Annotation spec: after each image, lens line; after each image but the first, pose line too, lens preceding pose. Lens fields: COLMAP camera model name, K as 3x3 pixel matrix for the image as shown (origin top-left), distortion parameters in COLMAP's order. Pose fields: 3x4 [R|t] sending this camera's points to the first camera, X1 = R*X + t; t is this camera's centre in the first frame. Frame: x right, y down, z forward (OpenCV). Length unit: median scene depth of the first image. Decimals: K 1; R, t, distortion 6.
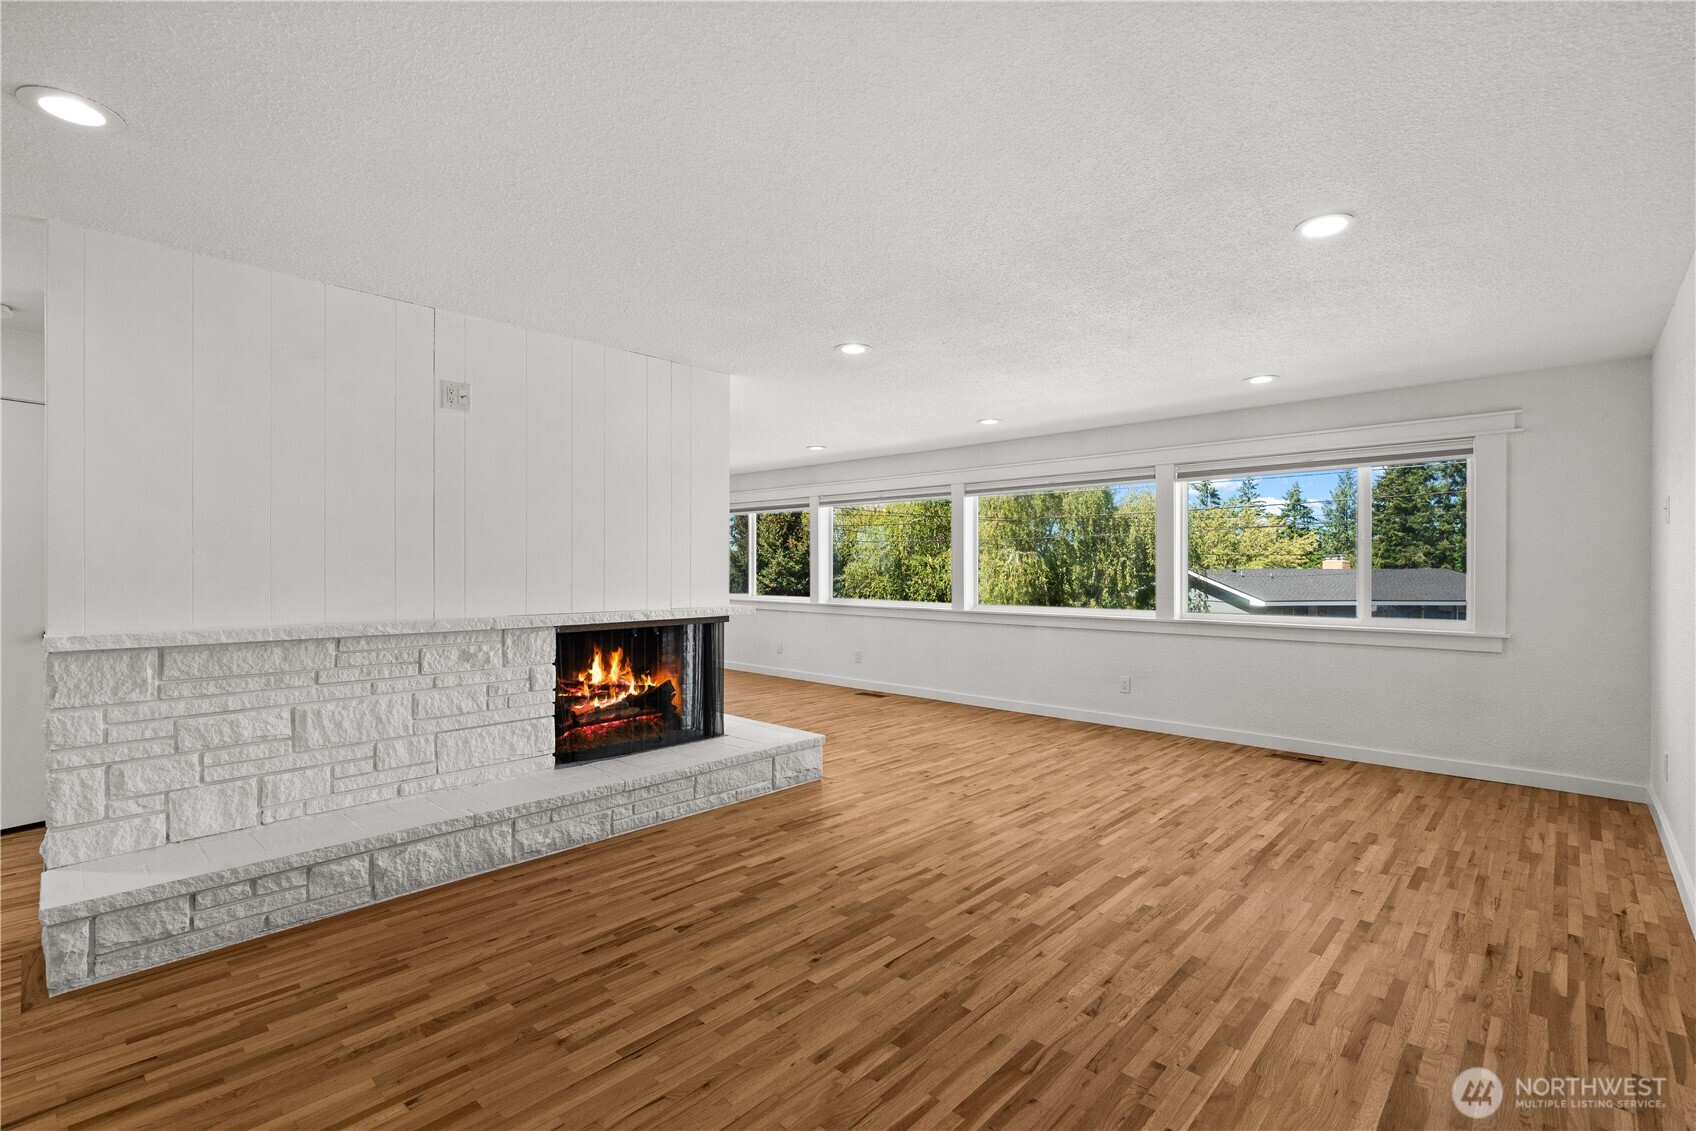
lens RADIAL K [[782.4, 0, 836.6], [0, 782.4, 554.8], [0, 0, 1]] dist [-0.003356, 0.000047]
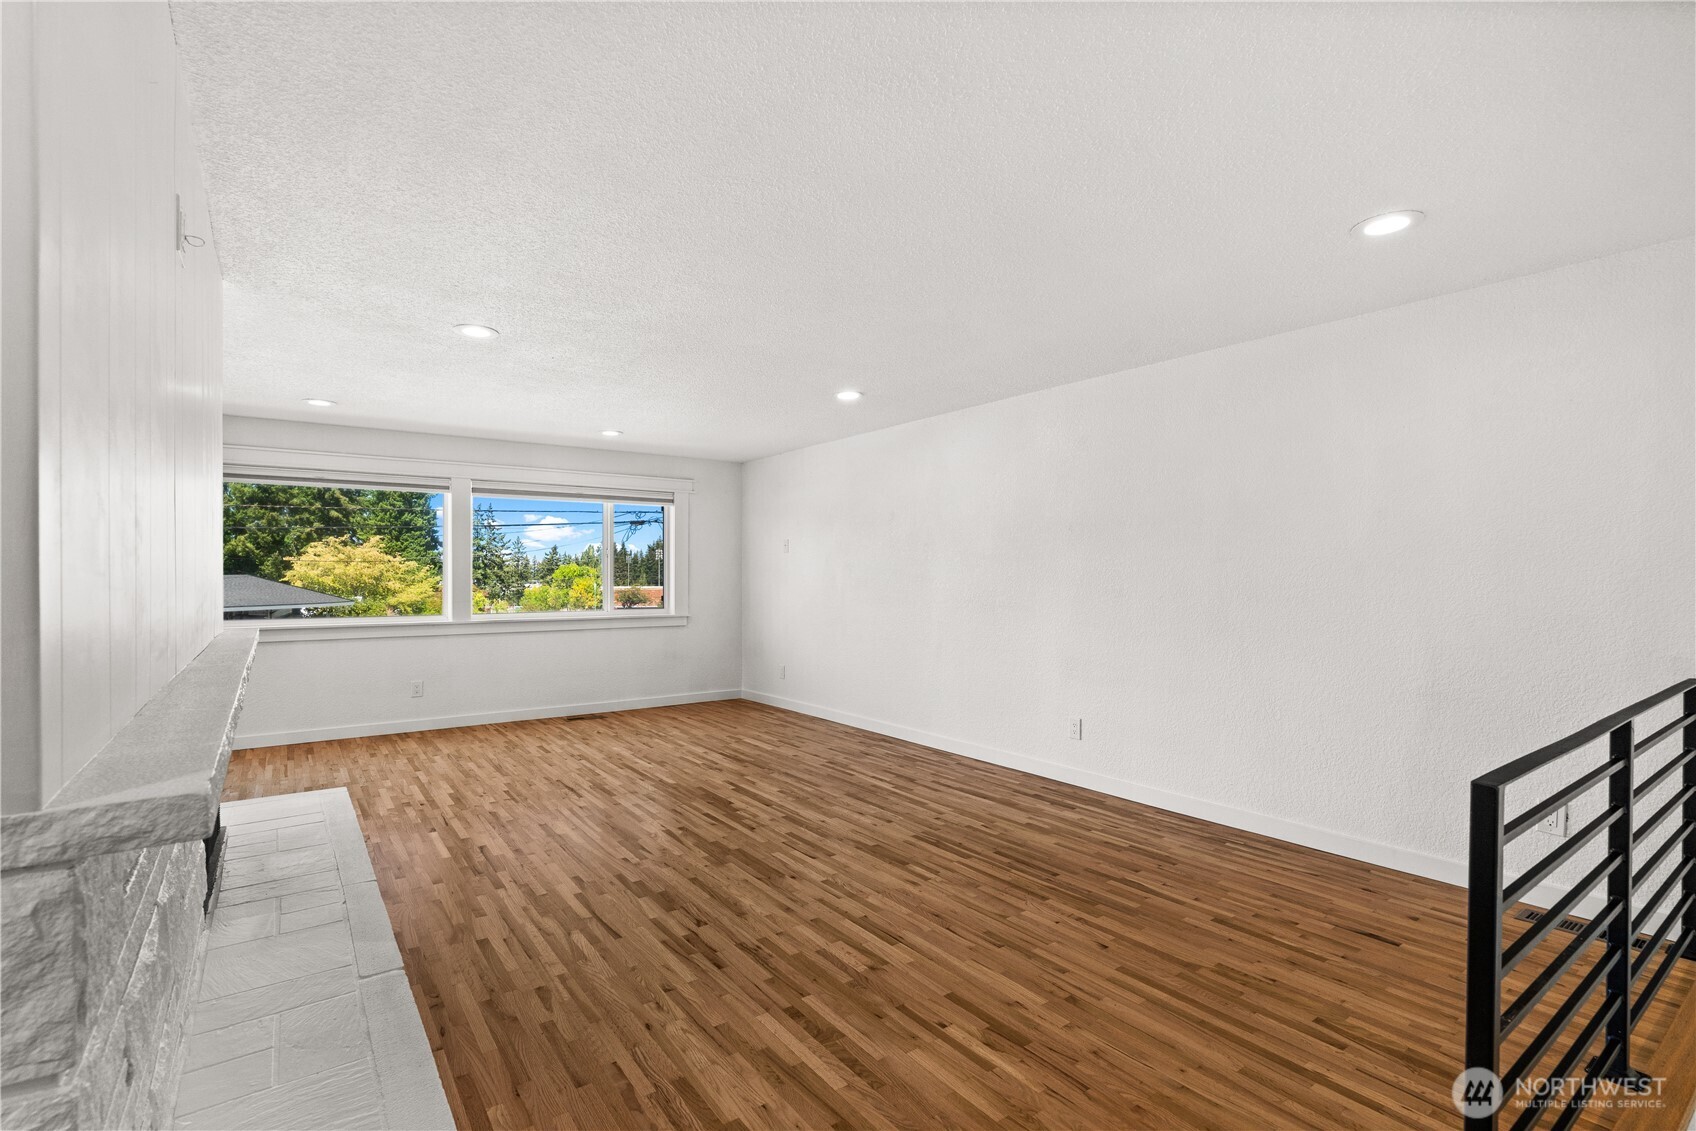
lens RADIAL K [[782.4, 0, 837.0], [0, 782.4, 559.3], [0, 0, 1]] dist [-0.003356, 0.000047]
pose [[0.179408, 0.020026, 0.983571, -1.155323], [-0.018837, 0.999679, -0.016918, 0.012963], [-0.983594, -0.015492, 0.179728, 0.629857]]
